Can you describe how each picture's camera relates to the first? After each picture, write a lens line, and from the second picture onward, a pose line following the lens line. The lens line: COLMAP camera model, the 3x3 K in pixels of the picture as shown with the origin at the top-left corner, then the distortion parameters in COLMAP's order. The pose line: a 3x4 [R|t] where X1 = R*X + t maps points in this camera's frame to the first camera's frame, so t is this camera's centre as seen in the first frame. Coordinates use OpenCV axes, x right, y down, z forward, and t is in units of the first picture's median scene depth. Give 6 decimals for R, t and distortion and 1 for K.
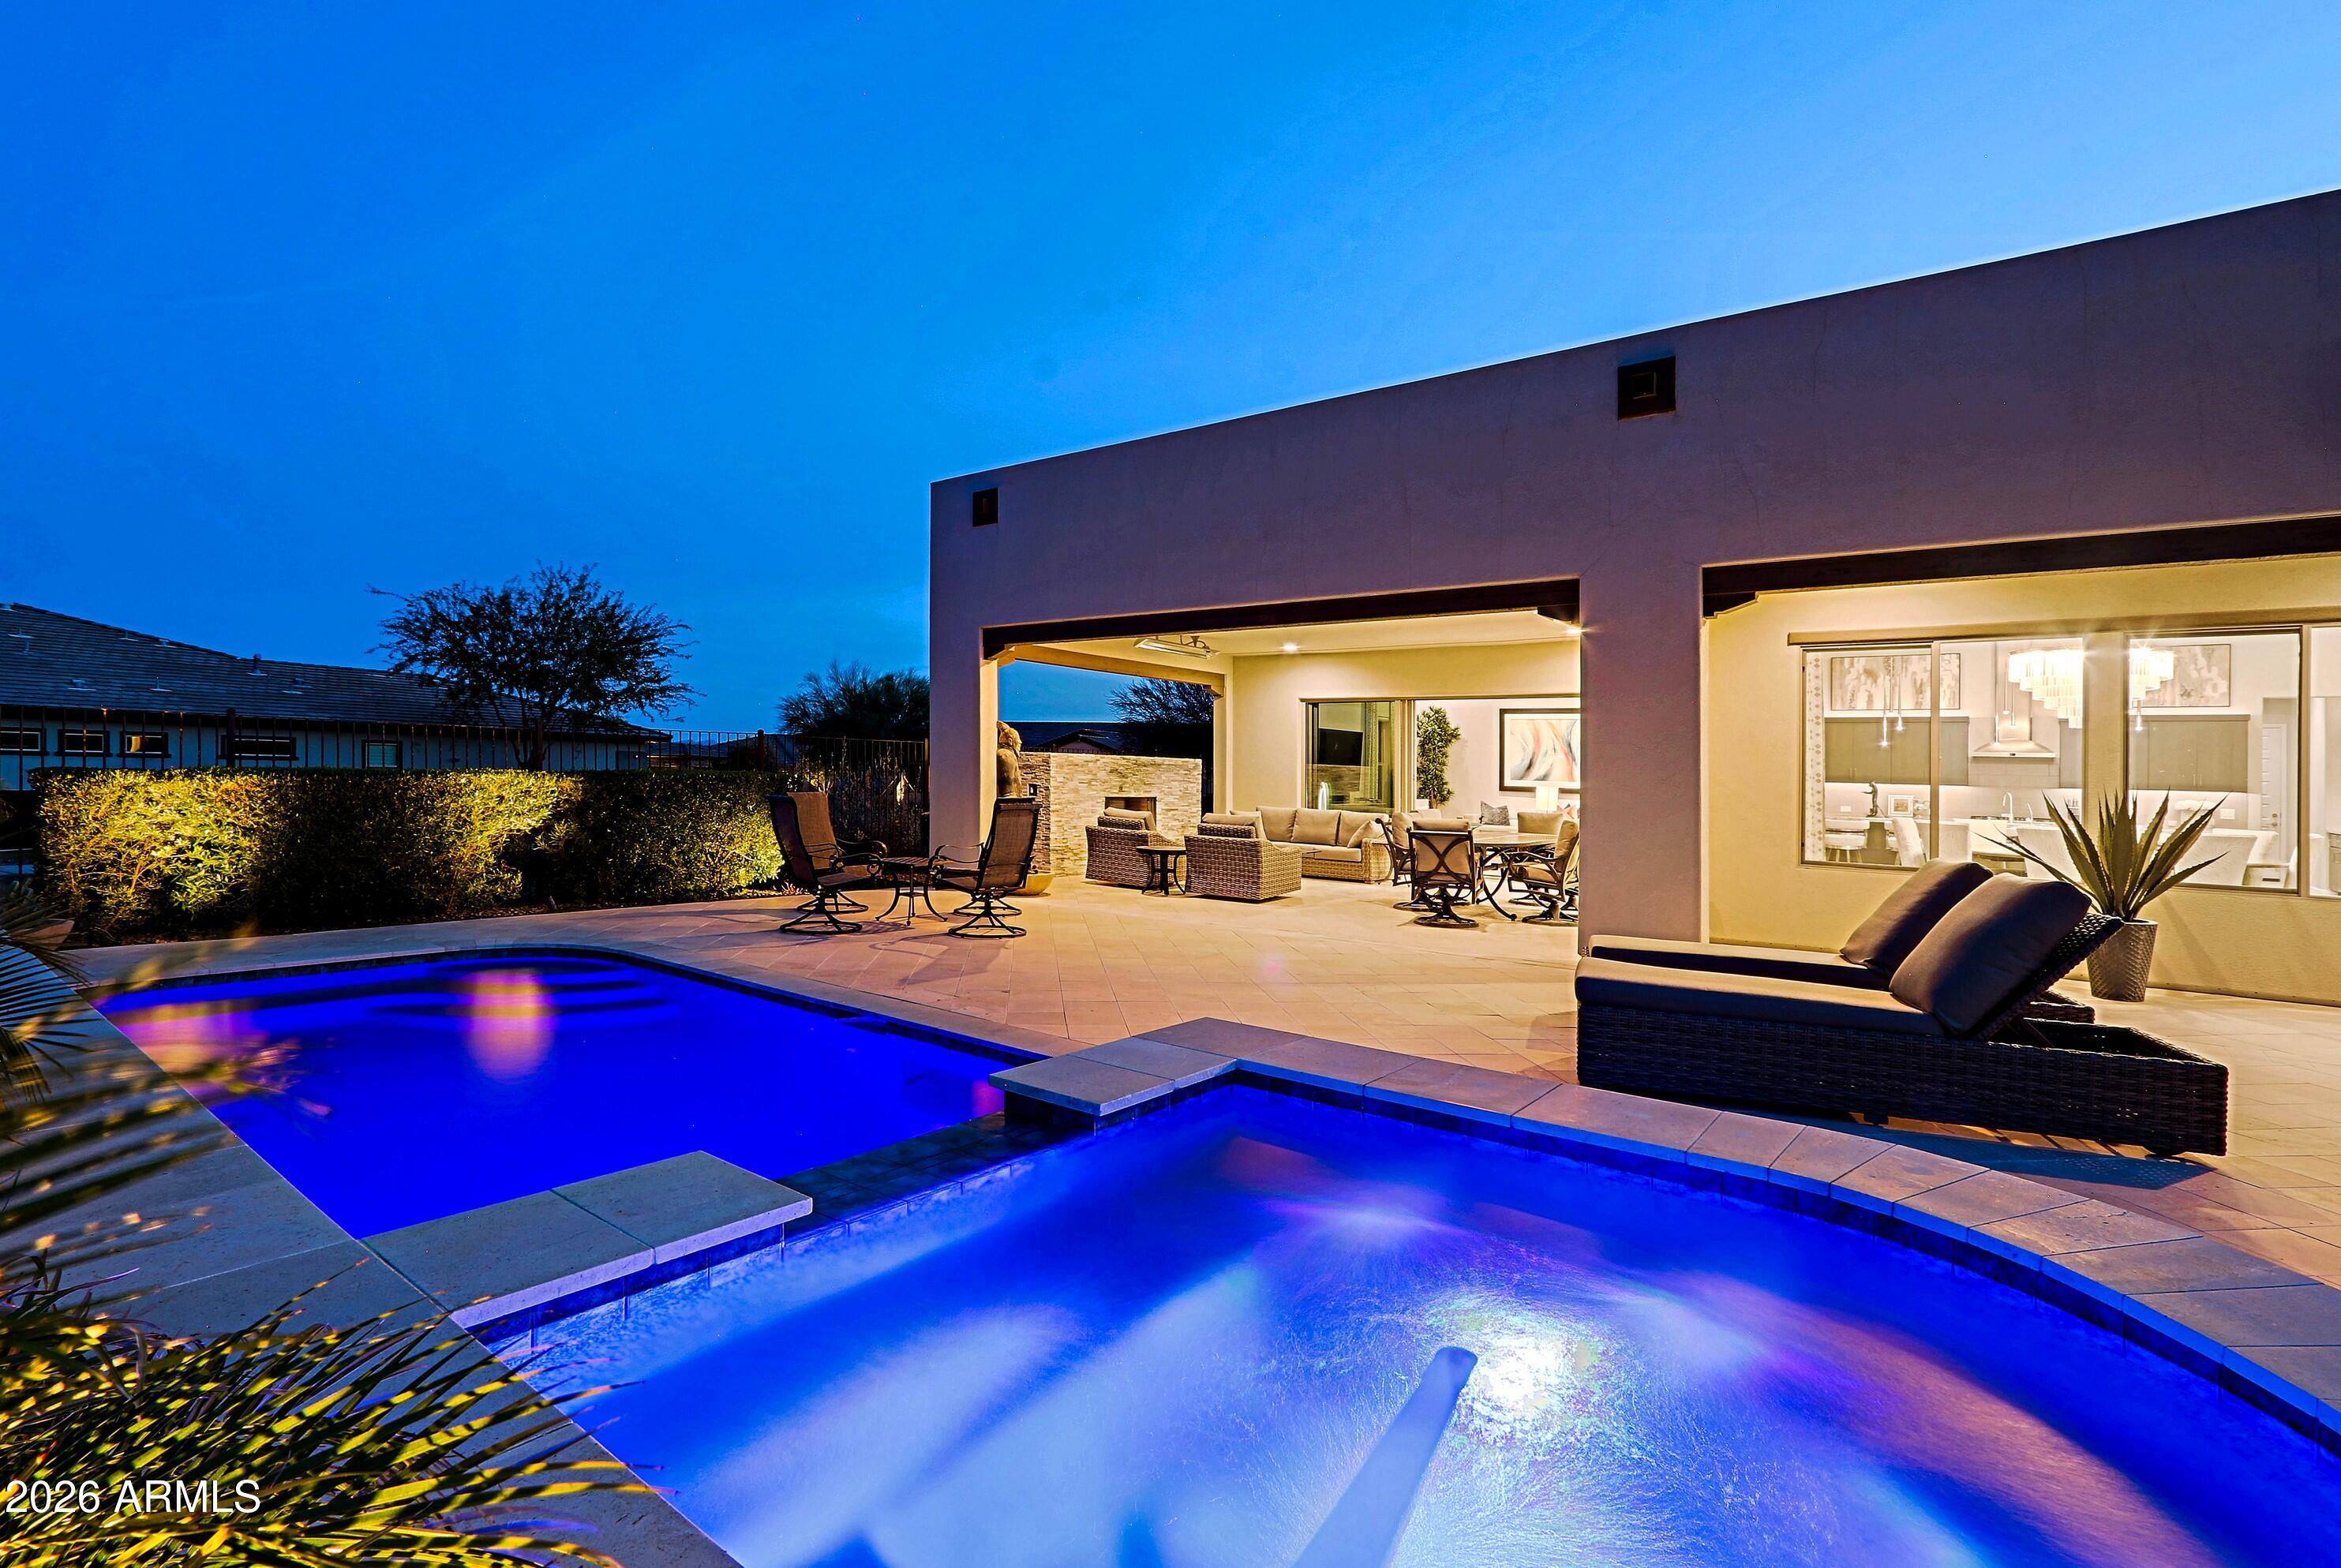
lens RADIAL K [[1095.8, 0, 1170.5], [0, 1095.8, 784.0], [0, 0, 1]] dist [-0.012653, -0.000282]
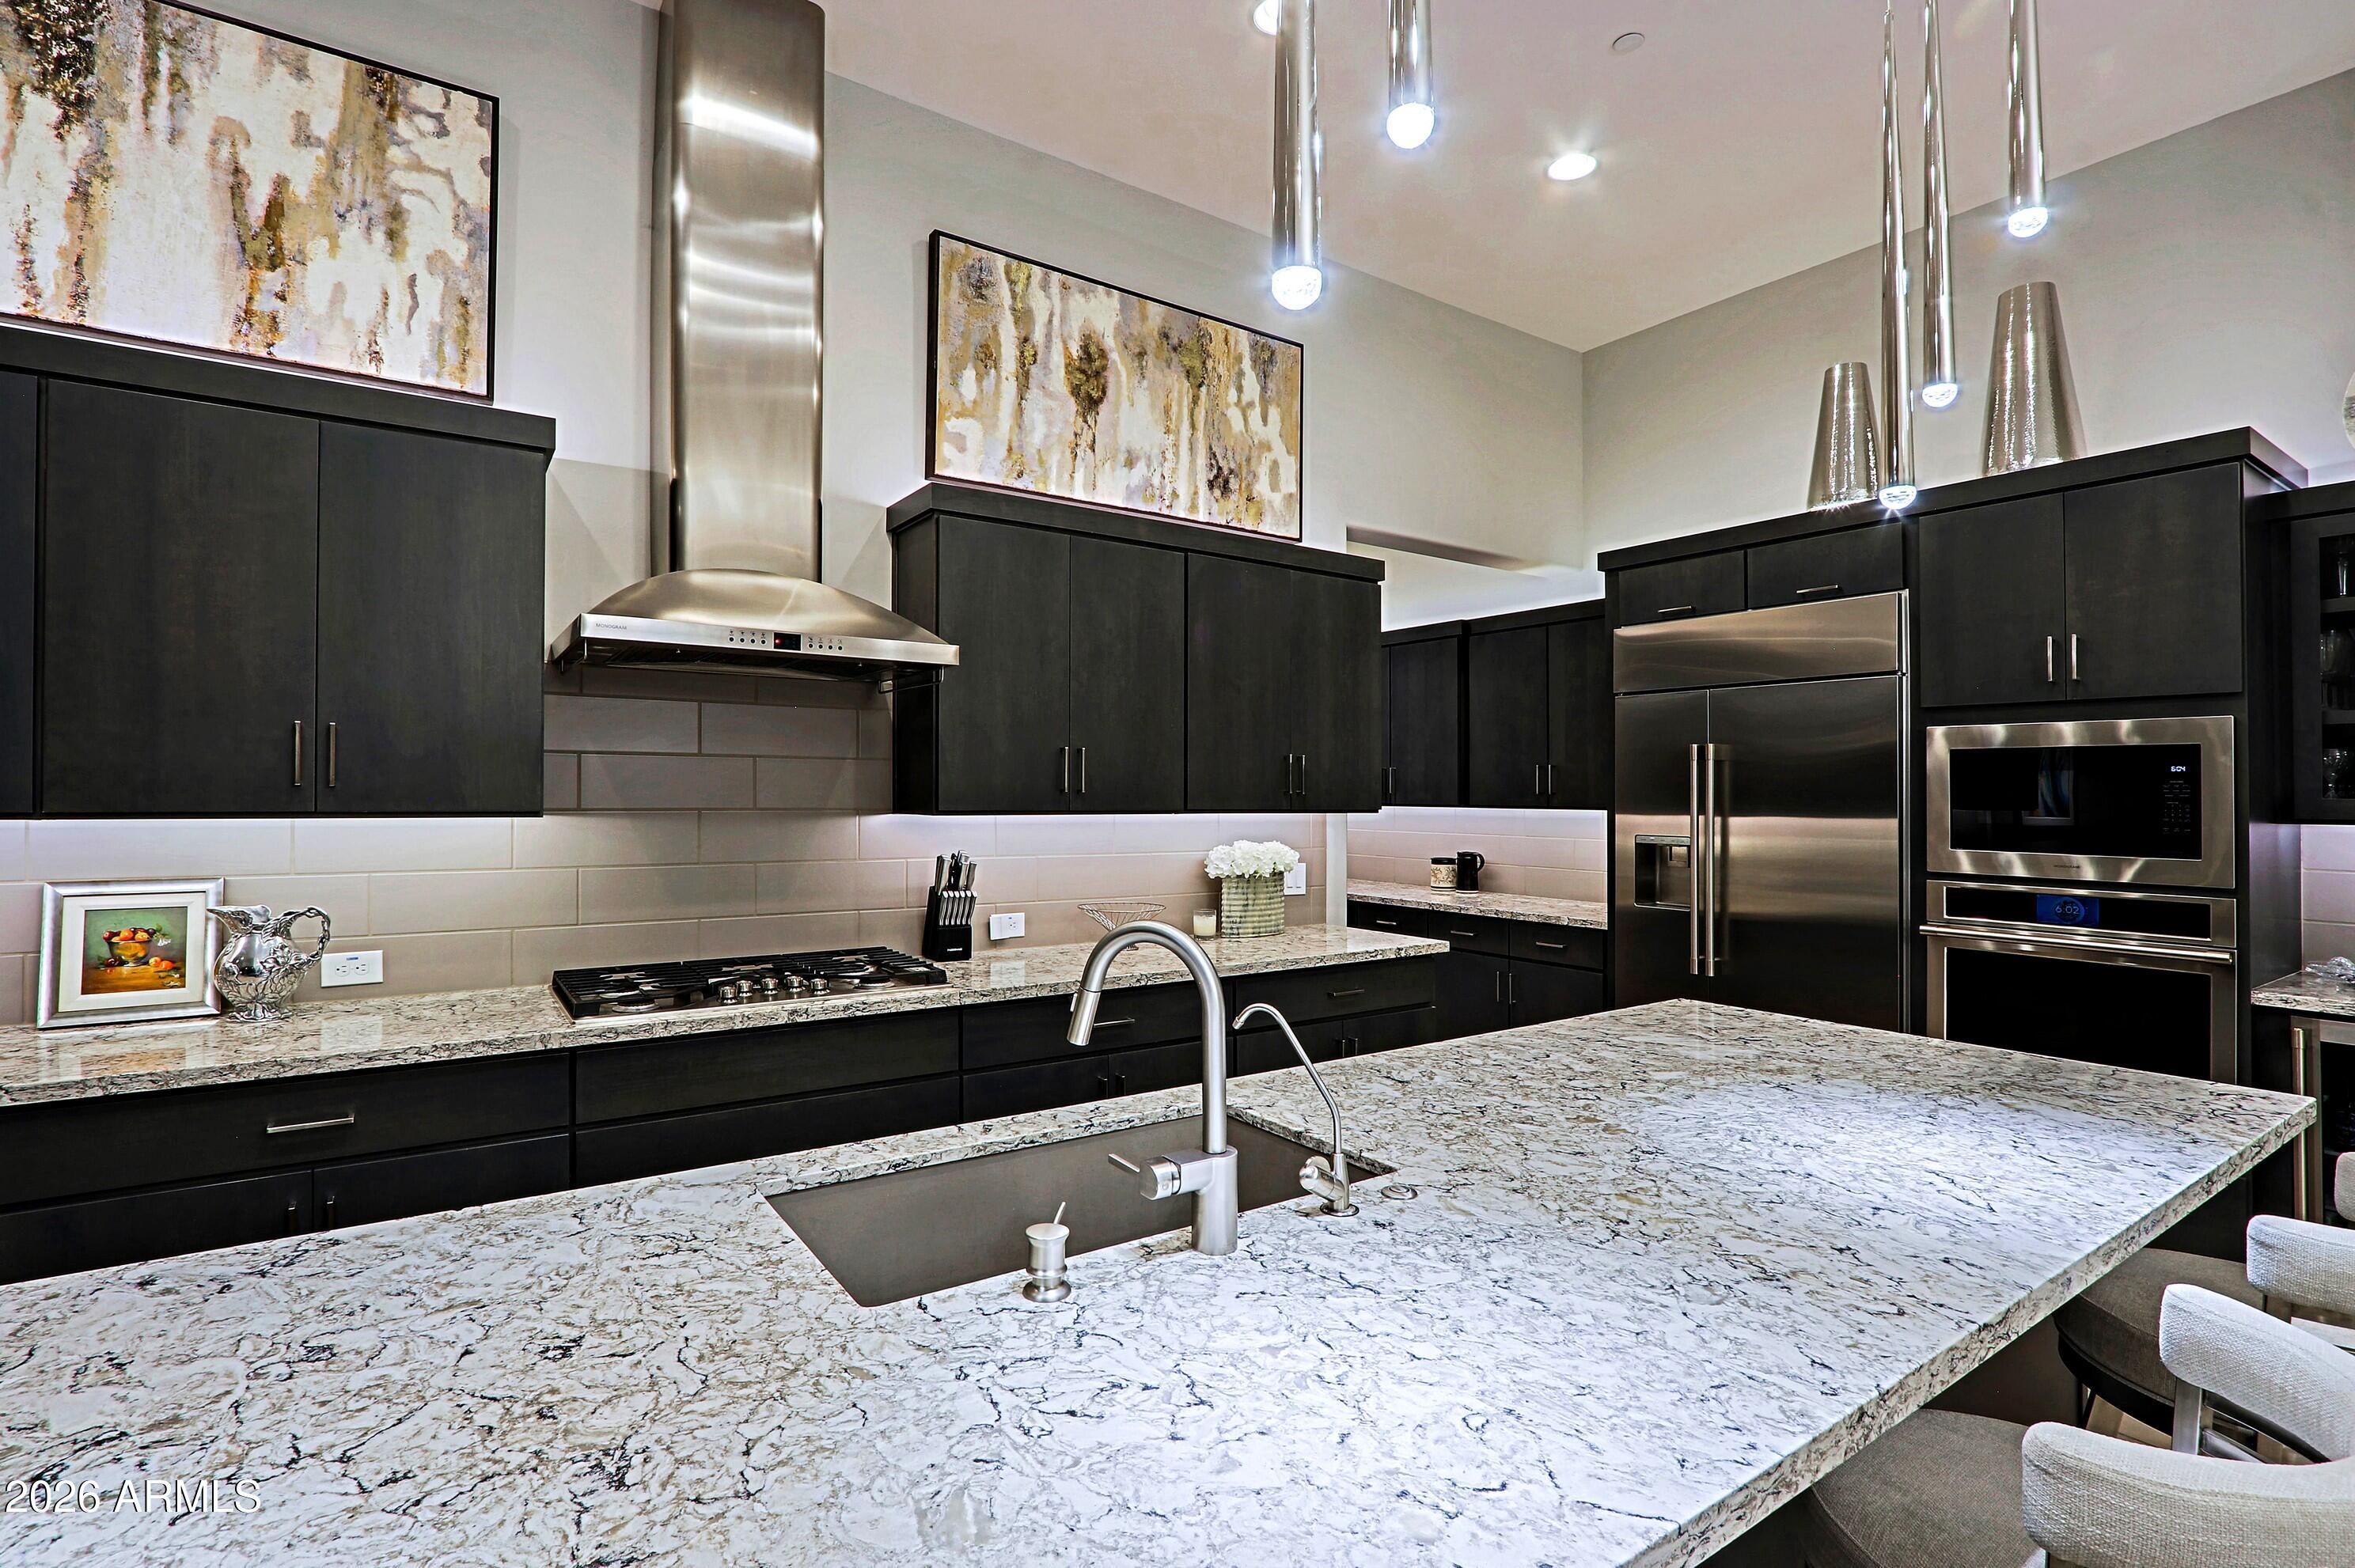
lens RADIAL K [[1102.3, 0, 1177.5], [0, 1102.3, 784.0], [0, 0, 1]] dist [-0.012653, -0.000282]
pose [[0.307852, -0.011285, 0.951367, 1.056362], [0.009439, 0.999917, 0.008806, -0.003364], [-0.951388, 0.006269, 0.307932, 1.510160]]
